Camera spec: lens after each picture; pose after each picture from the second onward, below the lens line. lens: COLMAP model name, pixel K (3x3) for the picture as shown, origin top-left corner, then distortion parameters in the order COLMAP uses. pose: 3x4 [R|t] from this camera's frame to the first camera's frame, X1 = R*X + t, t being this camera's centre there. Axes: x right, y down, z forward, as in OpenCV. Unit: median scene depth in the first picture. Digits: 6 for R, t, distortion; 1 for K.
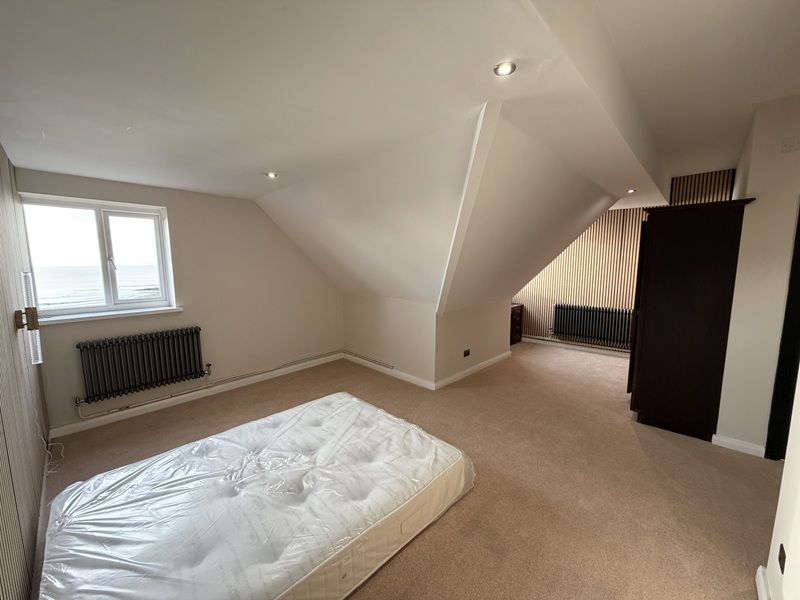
lens RADIAL K [[317.7, 0, 398.4], [0, 317.7, 302.5], [0, 0, 1]] dist [0.001189, 0.000200]
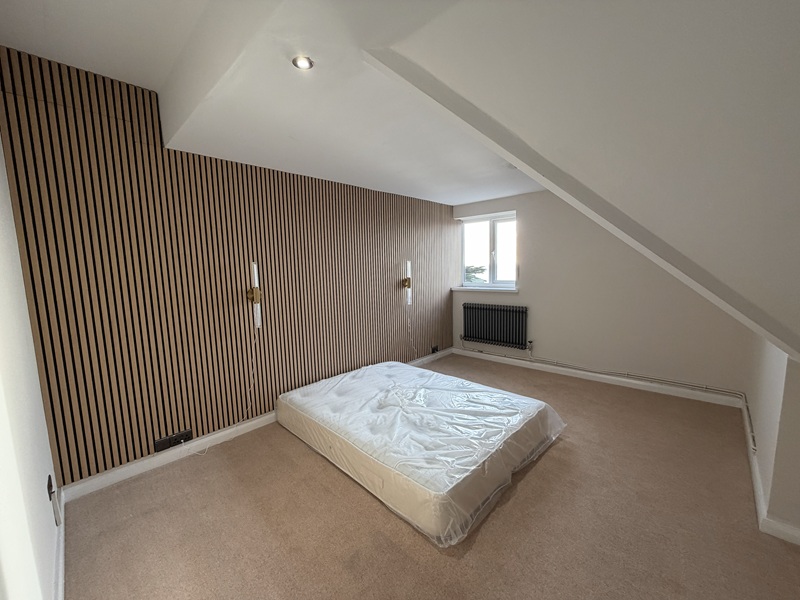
lens RADIAL K [[317.7, 0, 398.4], [0, 317.7, 302.5], [0, 0, 1]] dist [0.001189, 0.000200]
pose [[0.013885, 0.123402, -0.992260, 0.578228], [-0.096111, 0.987925, 0.121518, -0.042375], [0.995274, 0.093680, 0.025577, 0.531399]]
